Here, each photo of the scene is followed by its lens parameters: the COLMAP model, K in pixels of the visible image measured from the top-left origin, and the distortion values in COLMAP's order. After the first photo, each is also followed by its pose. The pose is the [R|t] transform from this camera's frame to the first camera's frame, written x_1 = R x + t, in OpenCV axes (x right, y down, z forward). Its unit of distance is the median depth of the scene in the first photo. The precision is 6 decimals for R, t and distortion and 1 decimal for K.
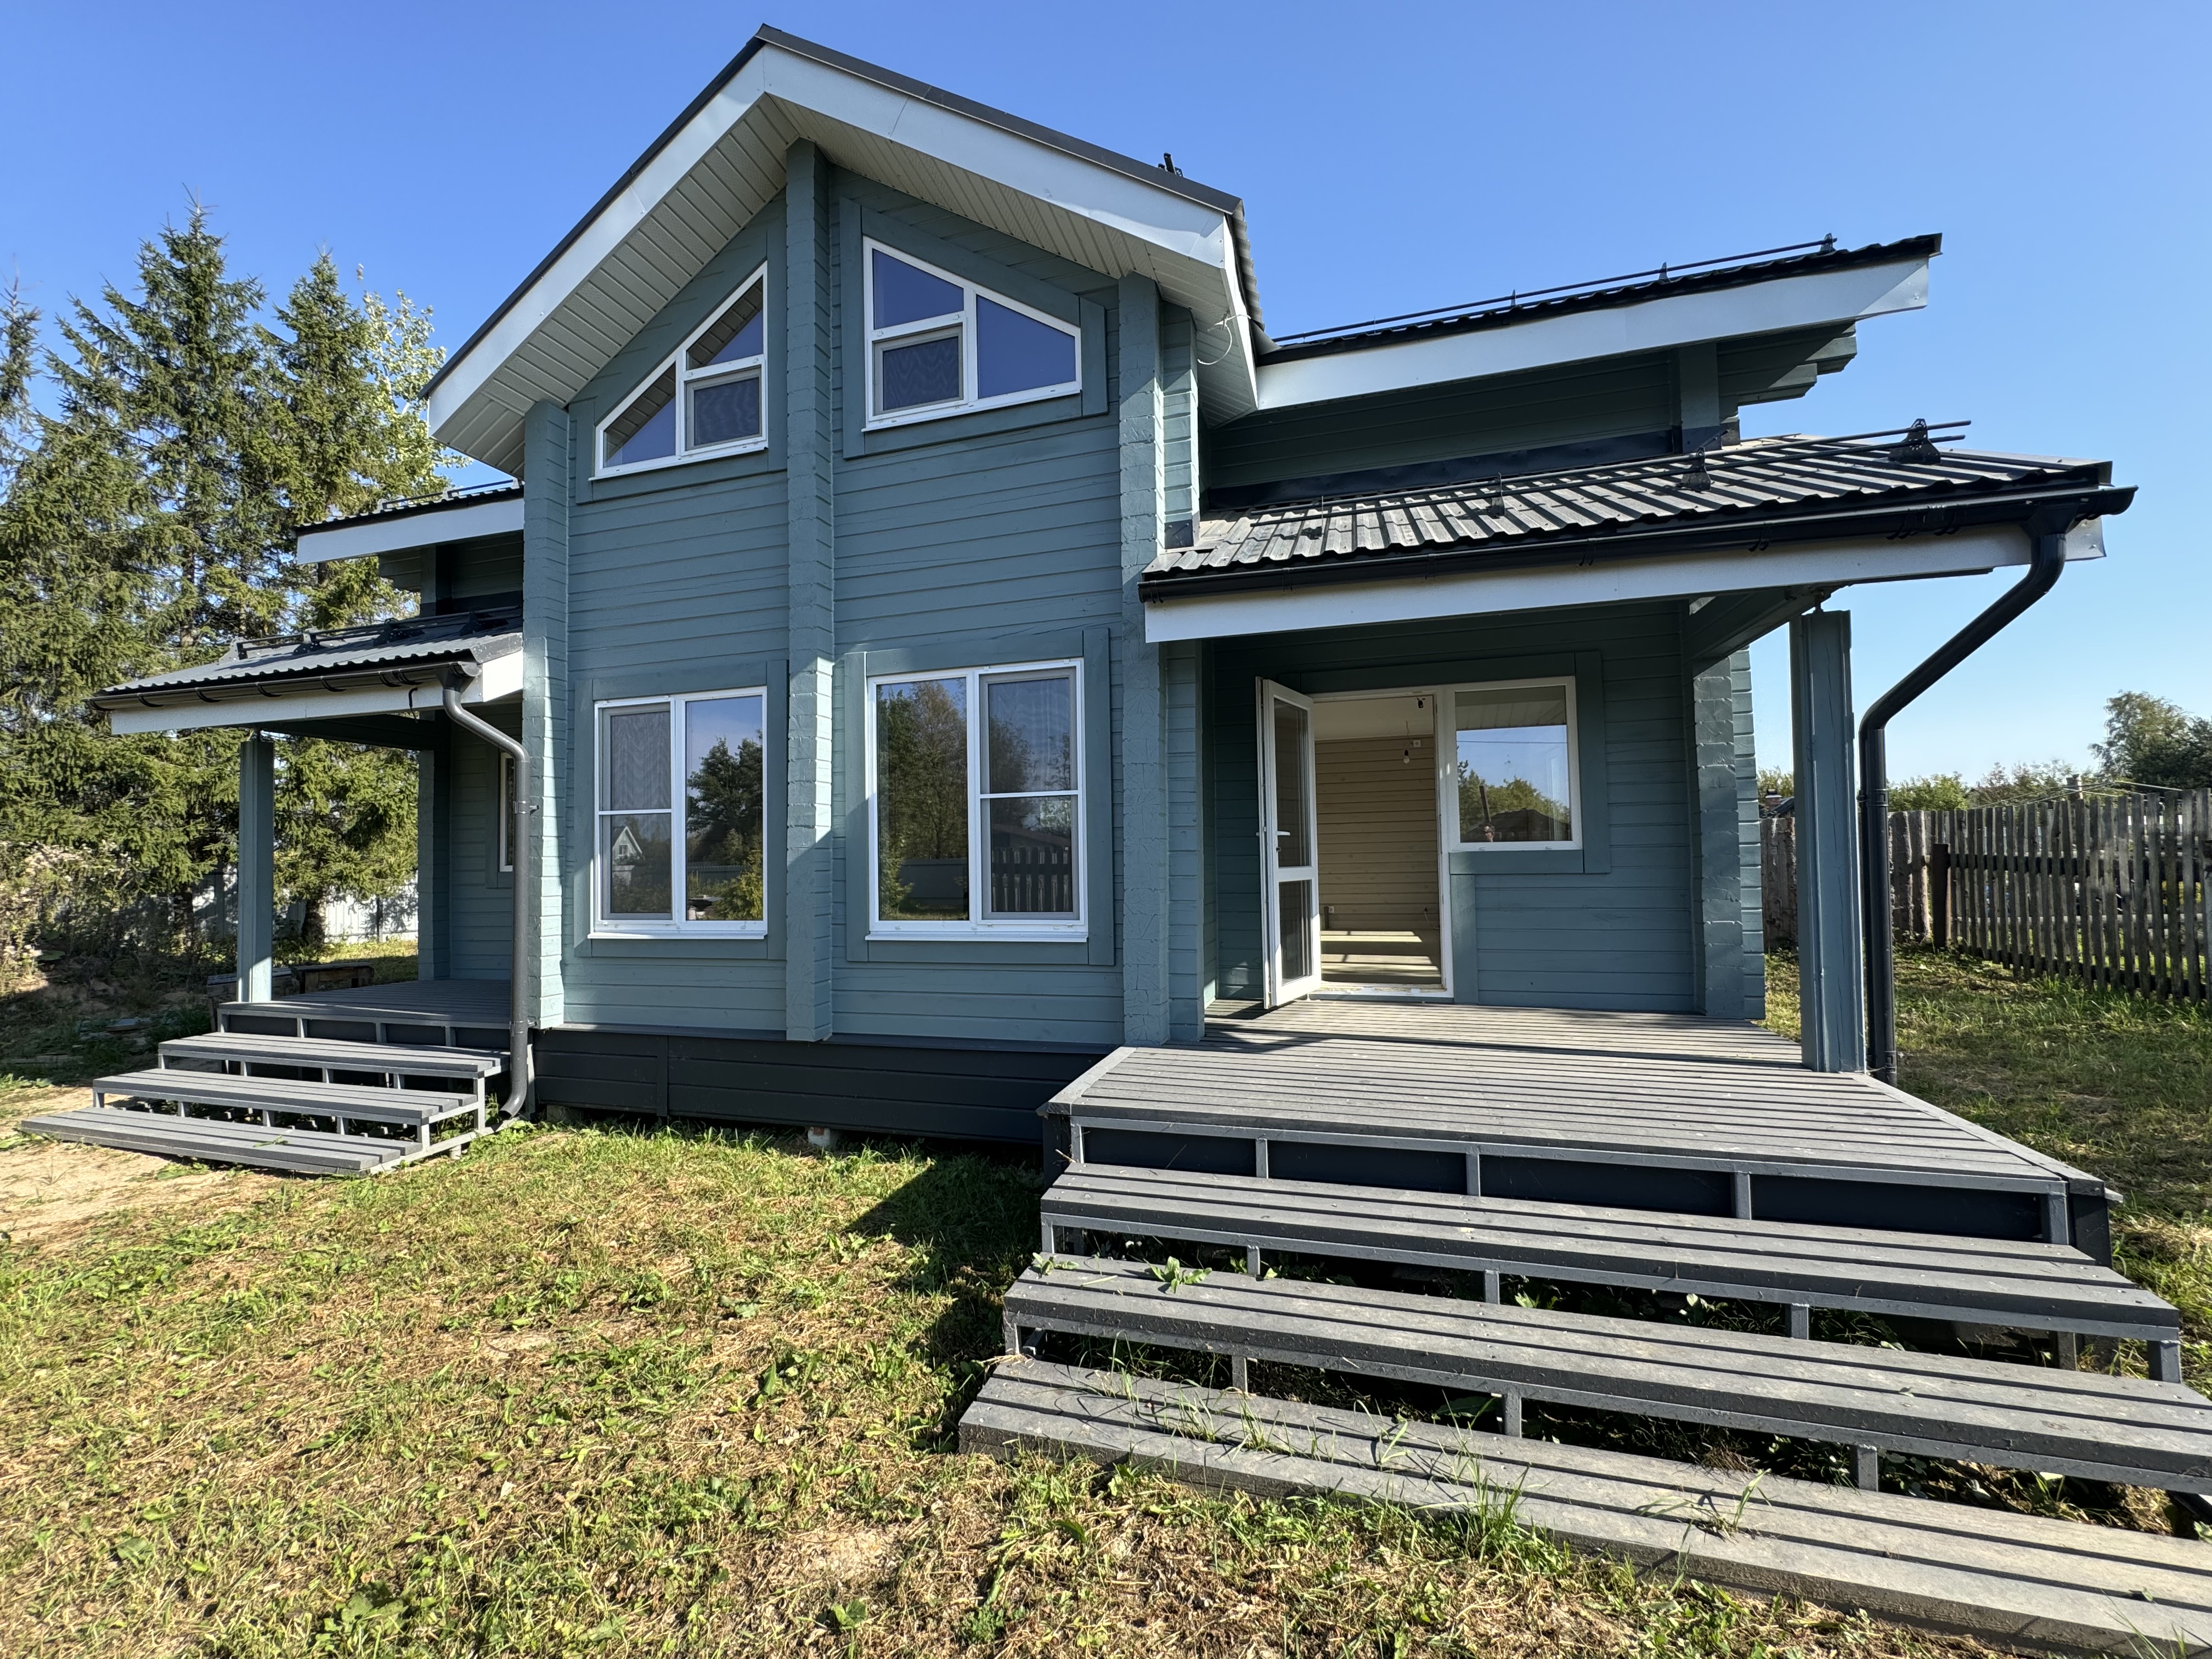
lens RADIAL K [[891.7, 0, 1105.2], [0, 891.7, 834.7], [0, 0, 1]] dist [0.001000, 0.000655]
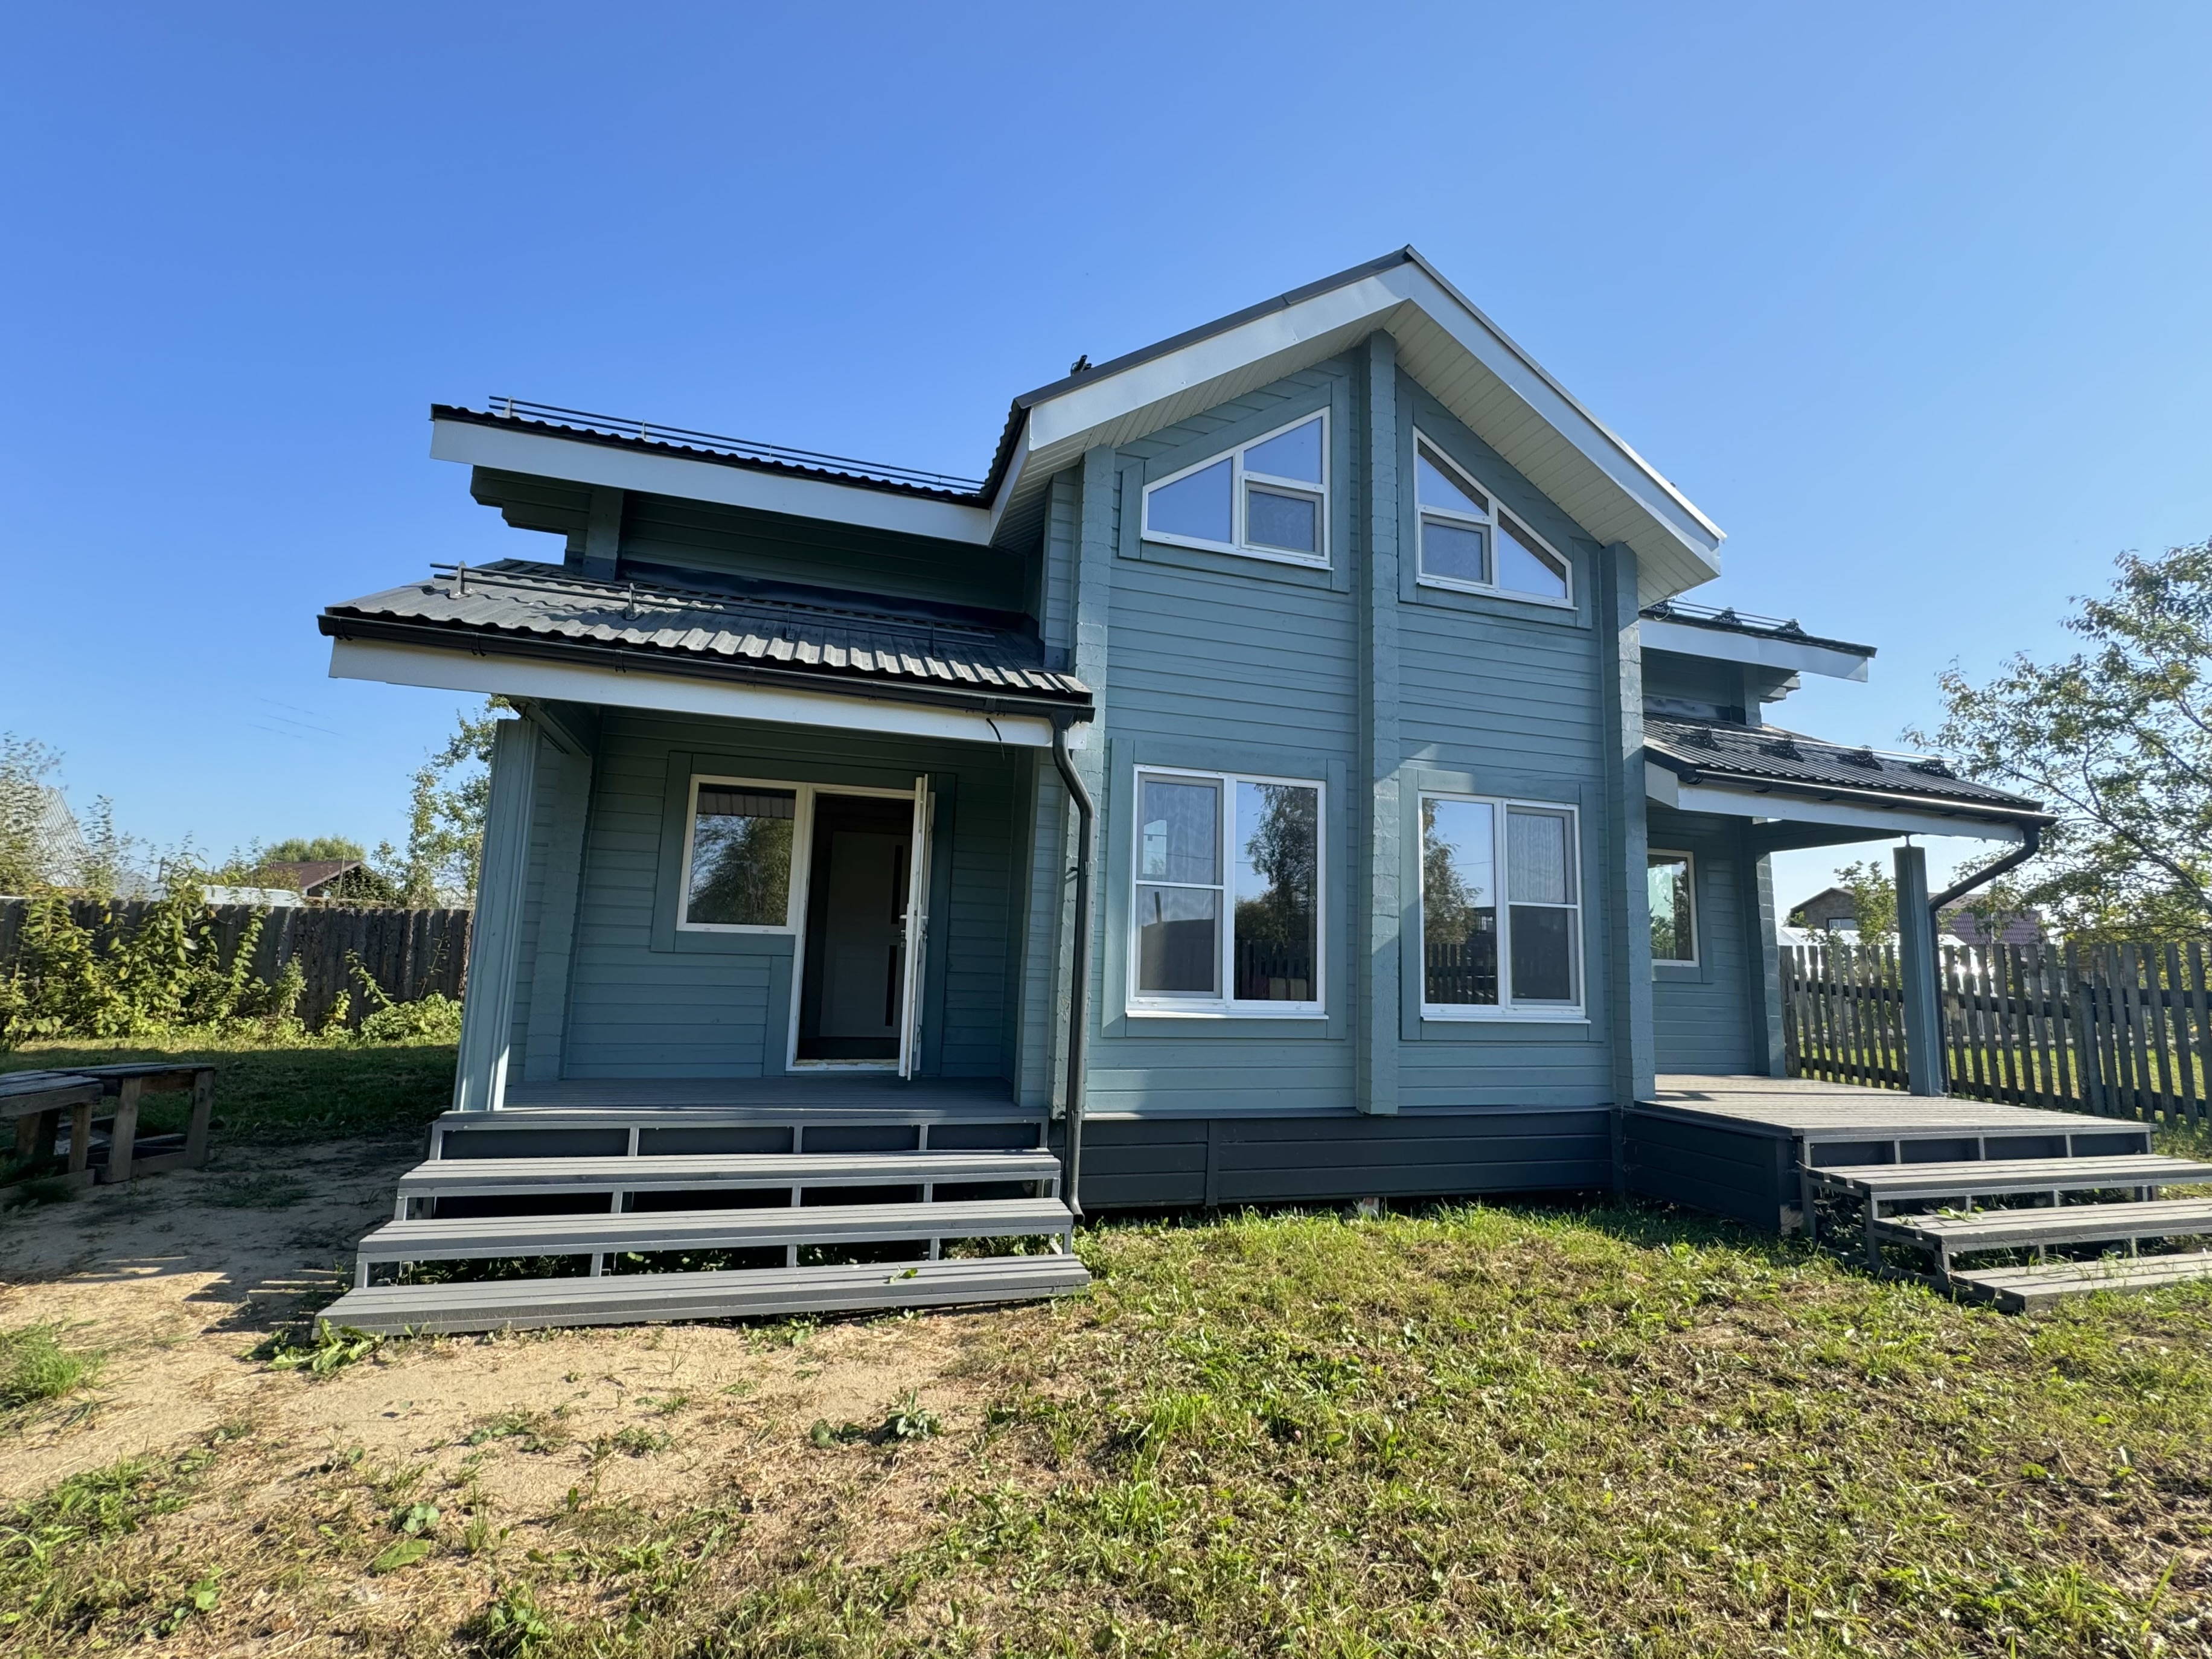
lens RADIAL K [[921.6, 0, 1106.0], [0, 921.6, 829.5], [0, 0, 1]] dist [-0.000878, 0.000105]
pose [[0.839917, 0.117767, 0.529783, -1.153794], [-0.071256, 0.991652, -0.107469, 0.028887], [-0.538017, 0.052515, 0.841297, 0.201246]]
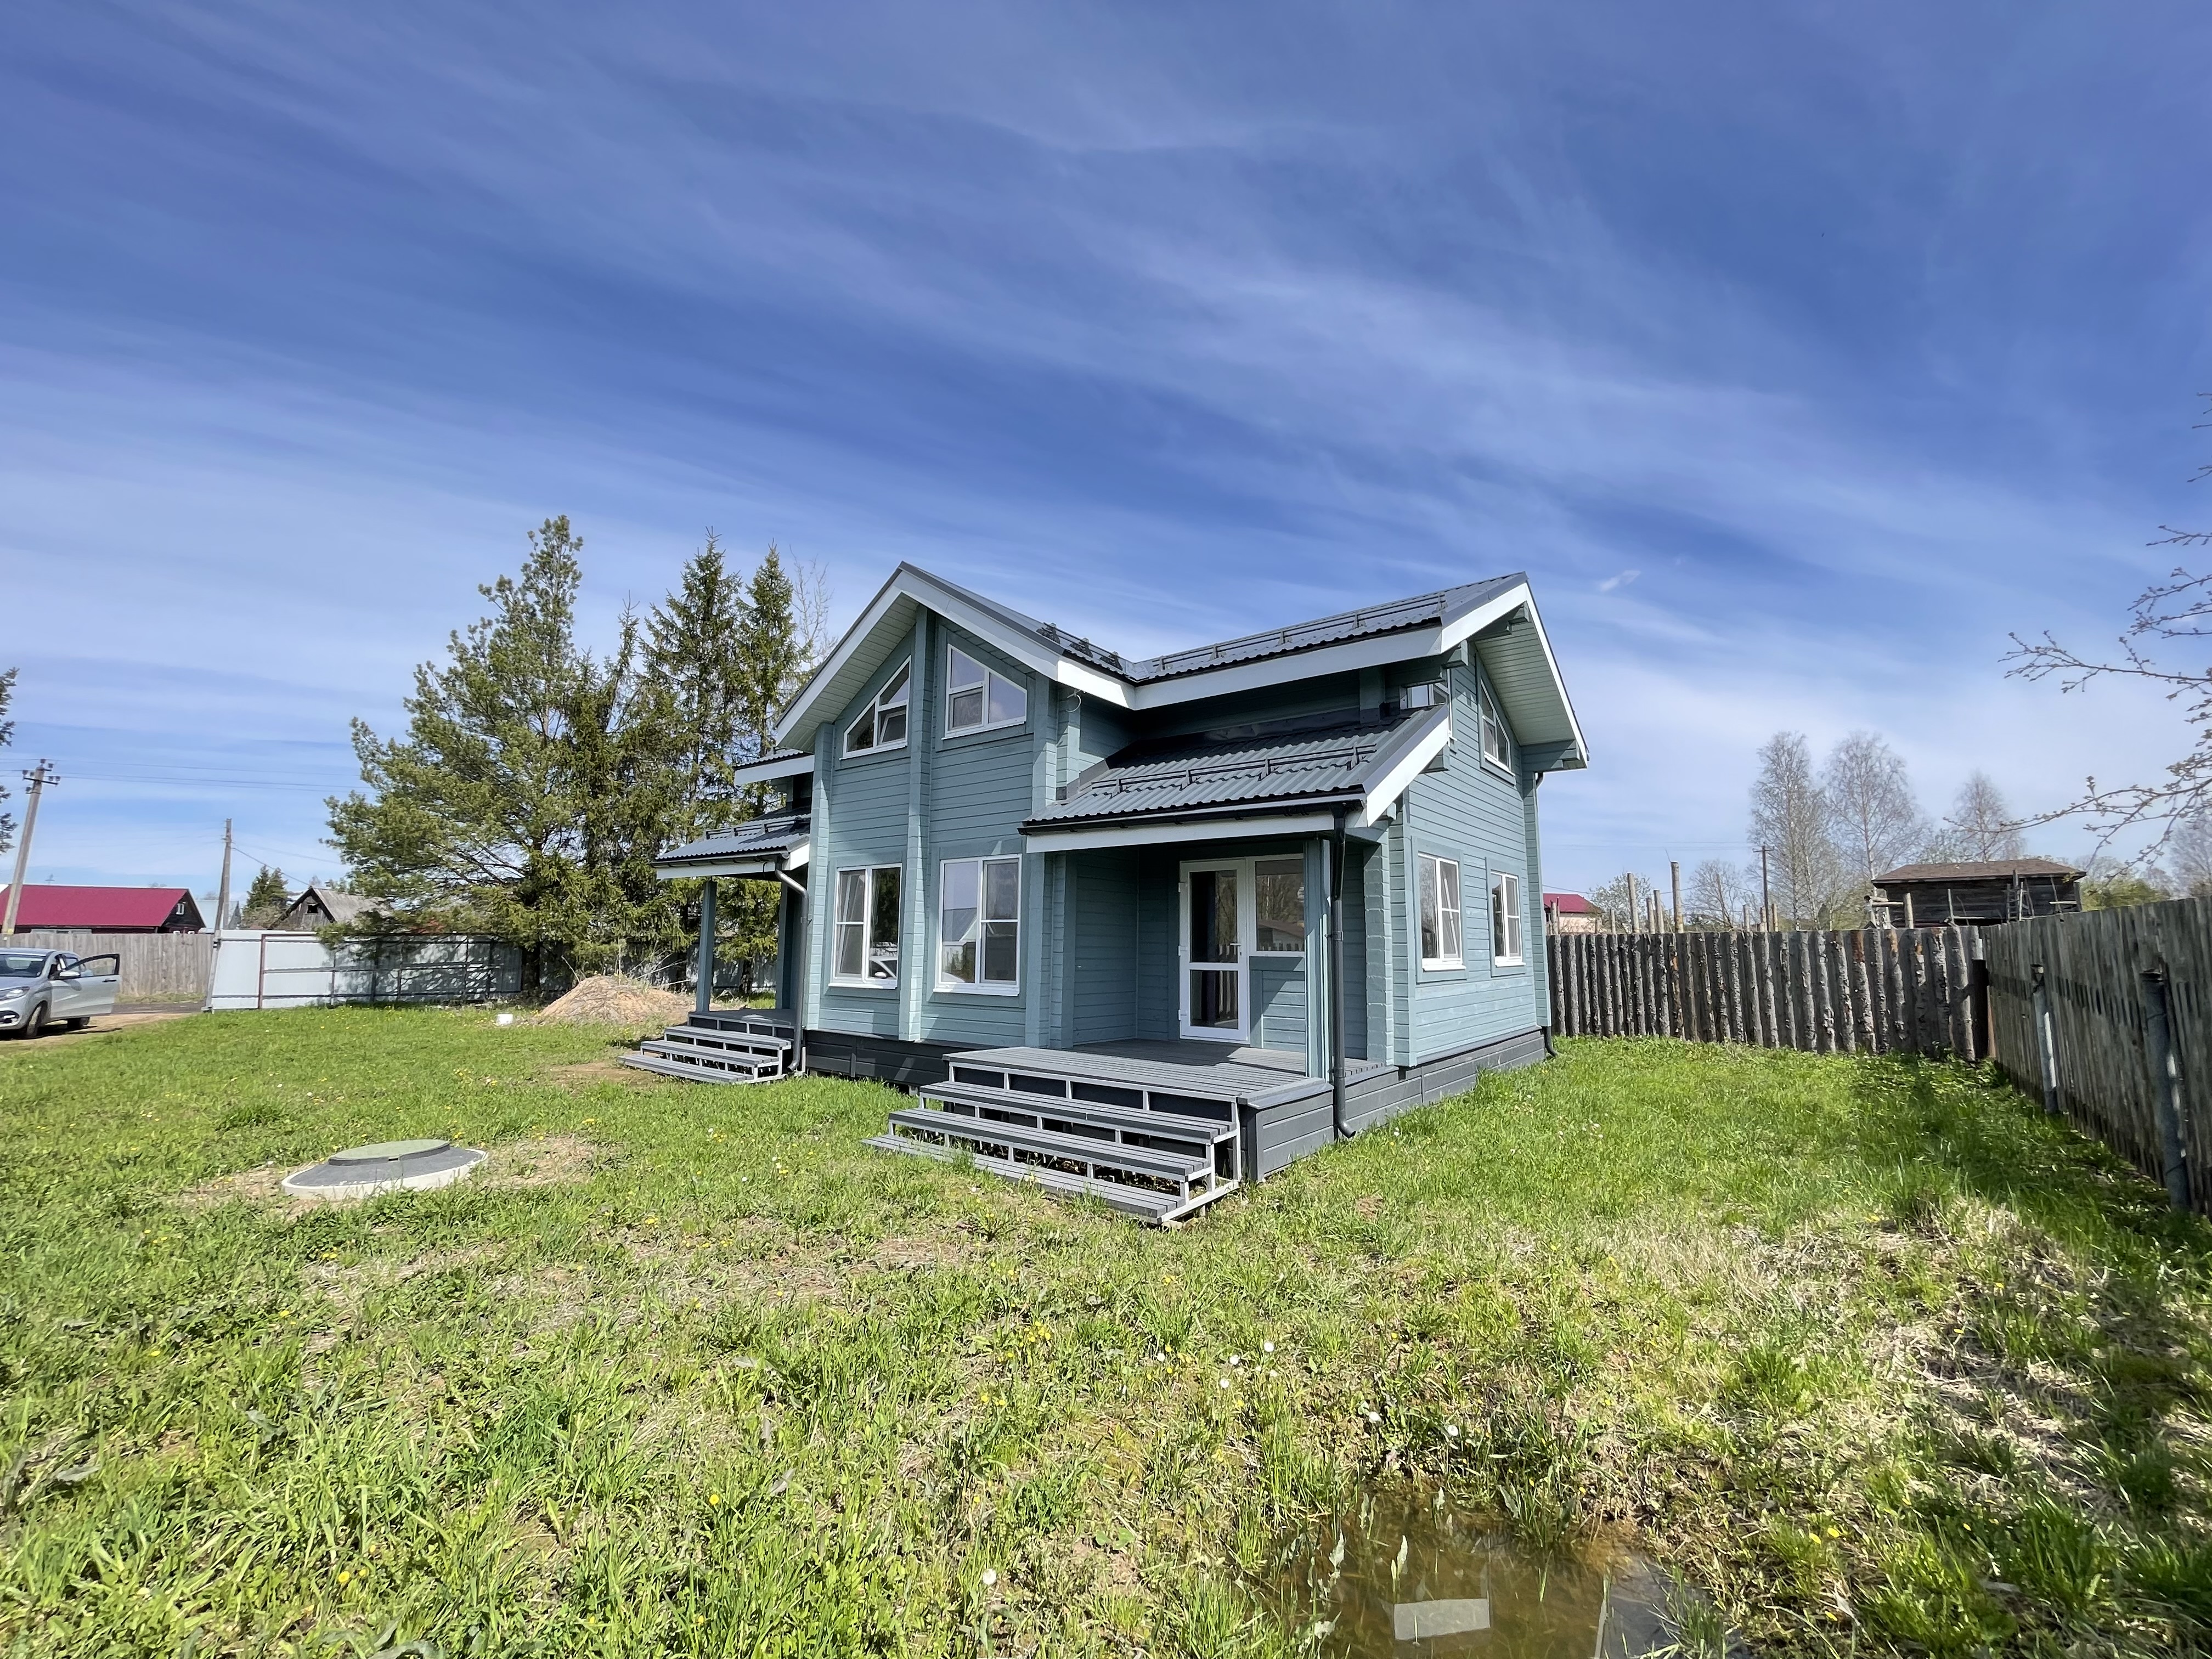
lens RADIAL K [[886.4, 0, 1106.0], [0, 886.4, 829.5], [0, 0, 1]] dist [-0.000995, -0.000103]
pose [[0.934584, -0.020870, -0.355131, 0.748120], [-0.011652, 0.995946, -0.089193, -0.065099], [0.355553, 0.087496, 0.930552, -0.694631]]
